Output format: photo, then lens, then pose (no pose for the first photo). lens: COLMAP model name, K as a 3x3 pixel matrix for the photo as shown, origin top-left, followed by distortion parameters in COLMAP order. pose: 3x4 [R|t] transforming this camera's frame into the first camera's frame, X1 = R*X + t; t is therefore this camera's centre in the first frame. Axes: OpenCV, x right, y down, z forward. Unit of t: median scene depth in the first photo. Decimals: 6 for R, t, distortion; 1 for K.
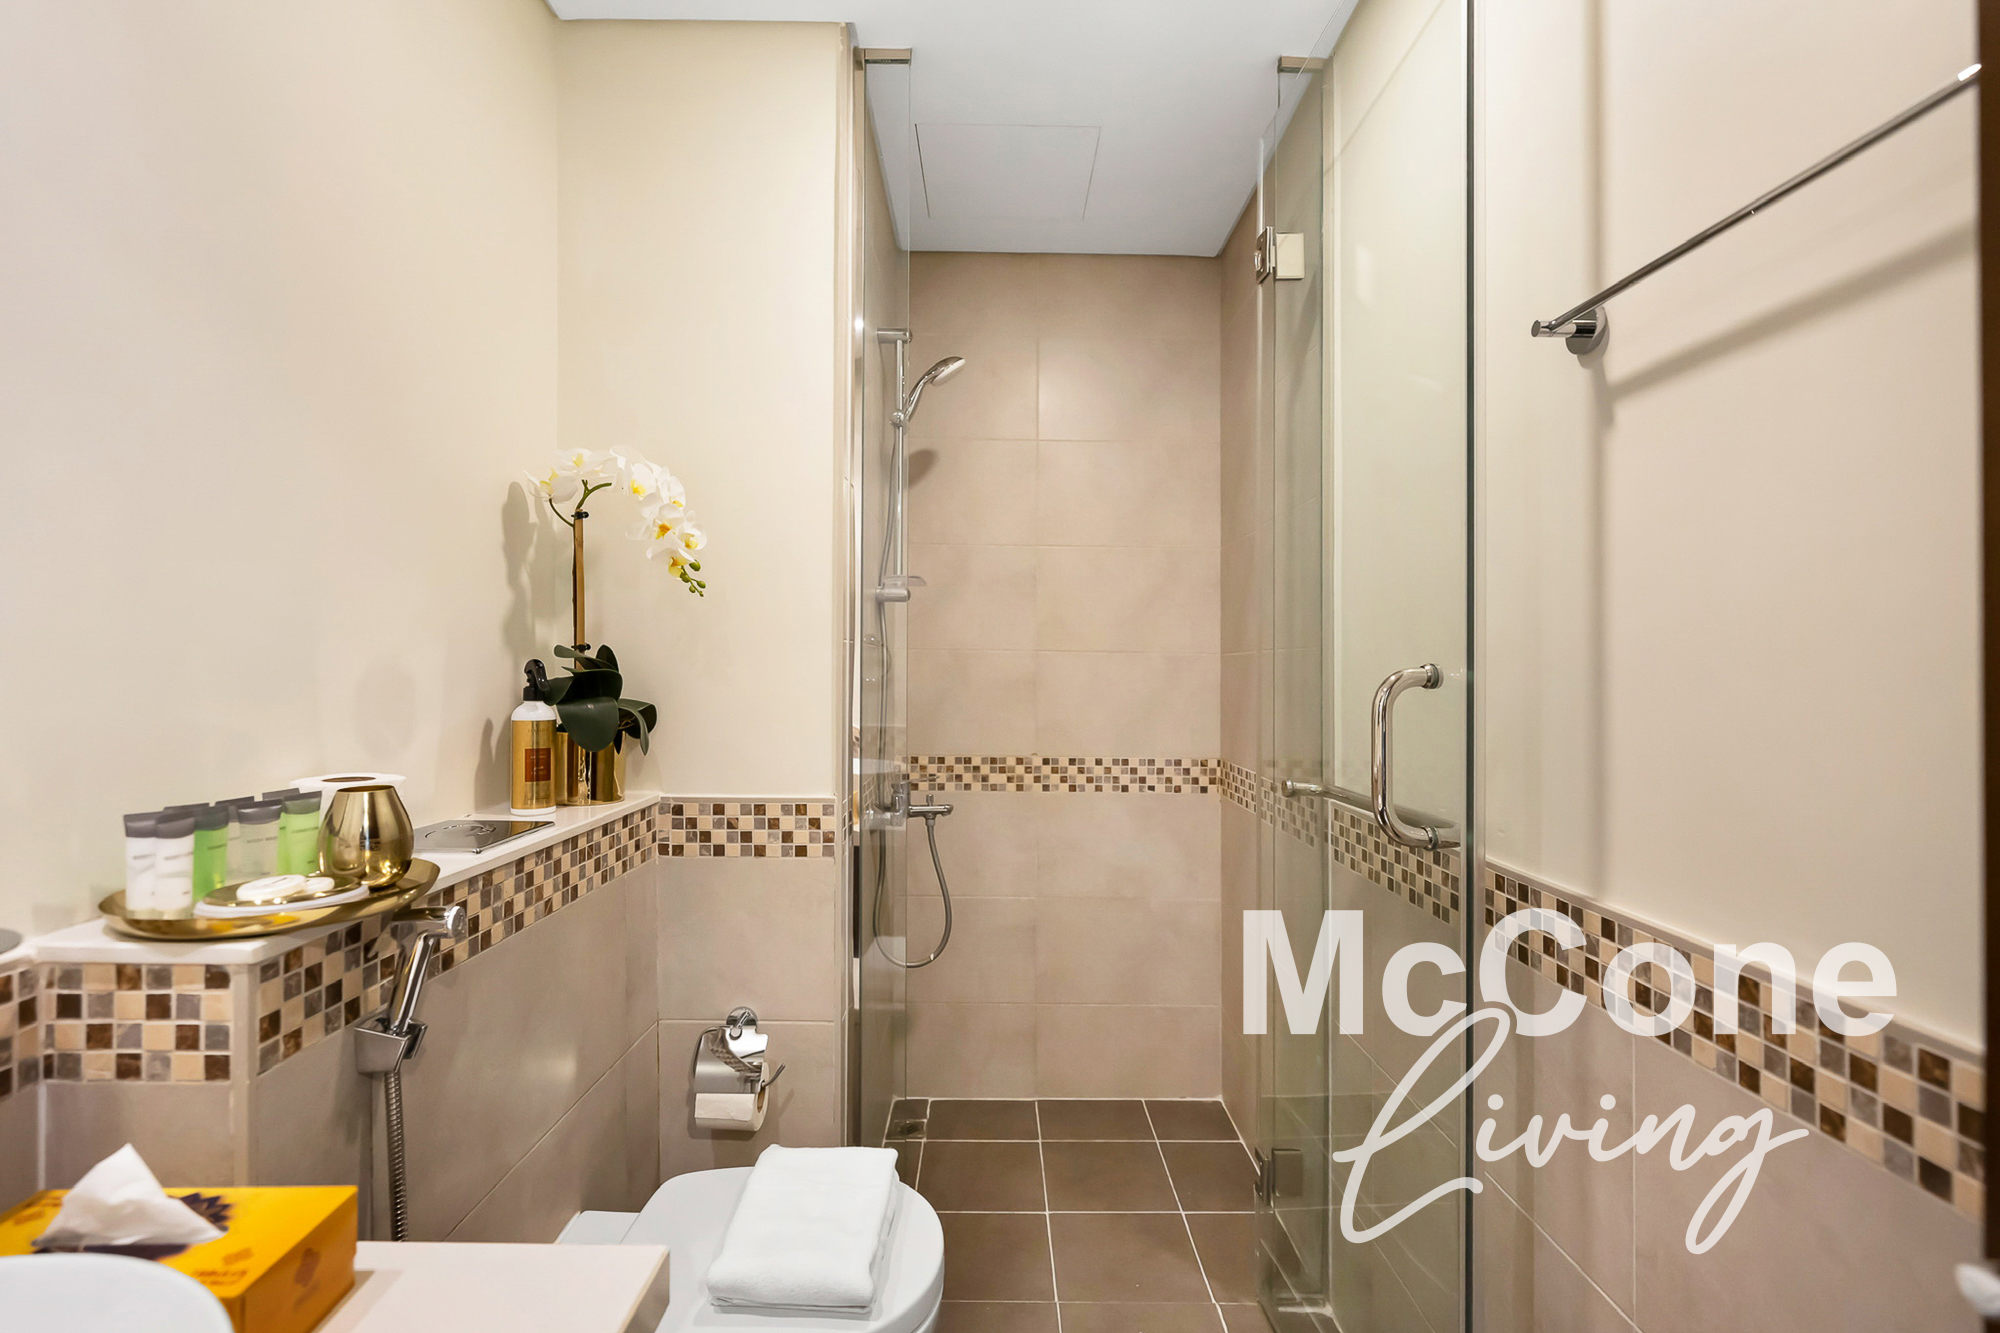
lens RADIAL K [[880.2, 0, 1005.1], [0, 880.2, 666.3], [0, 0, 1]] dist [-0.001396, -0.001098]
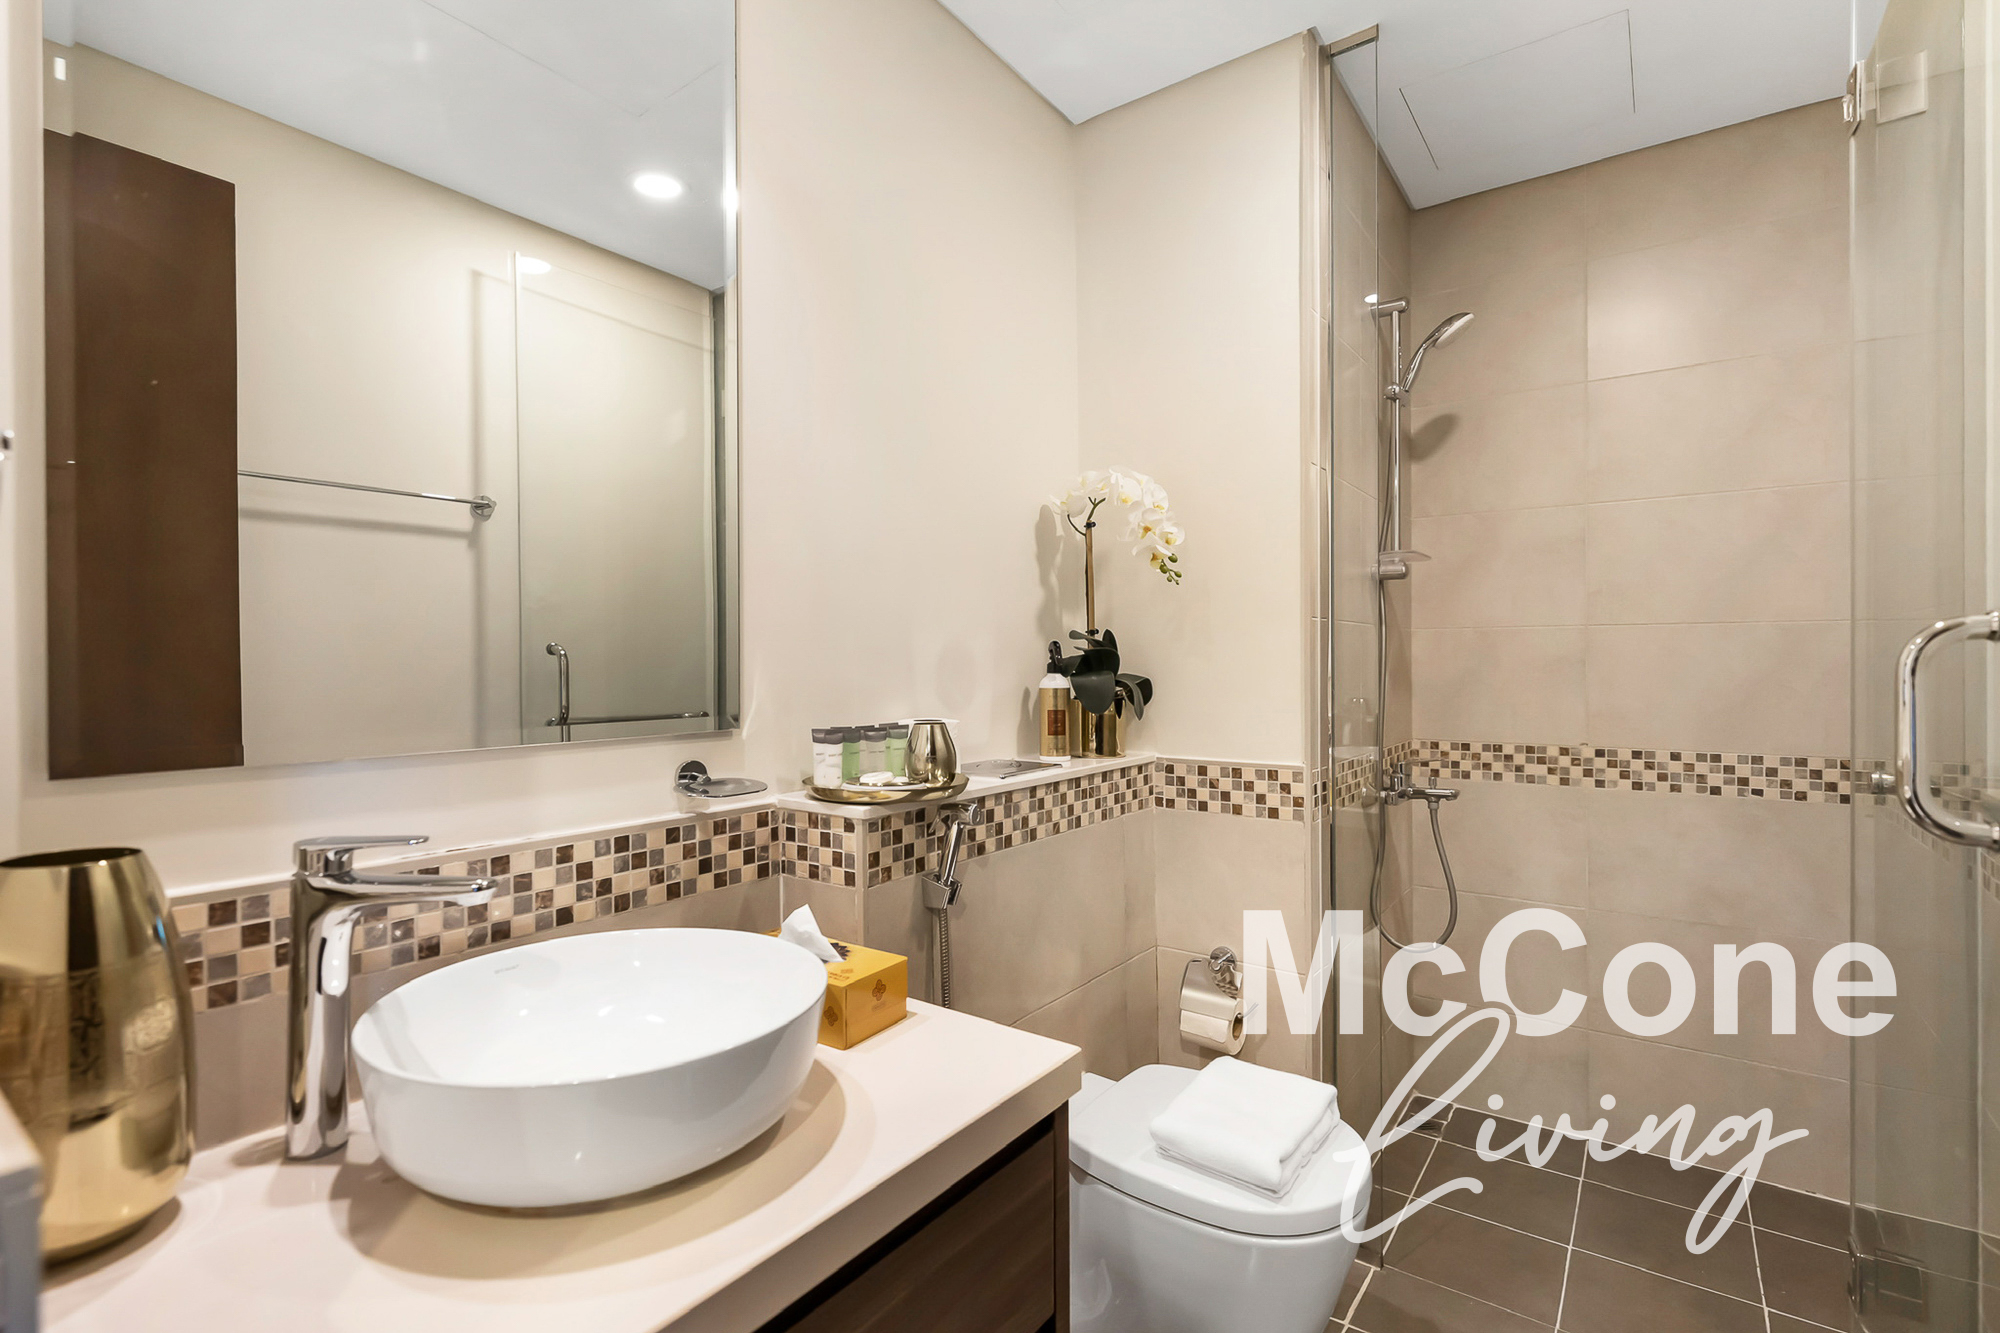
lens RADIAL K [[880.2, 0, 993.7], [0, 880.2, 669.8], [0, 0, 1]] dist [-0.001396, -0.001098]
pose [[0.804843, -0.005961, -0.593458, 0.155269], [0.013736, 0.999869, 0.008585, 0.021025], [0.593329, -0.015062, 0.804819, -0.089577]]
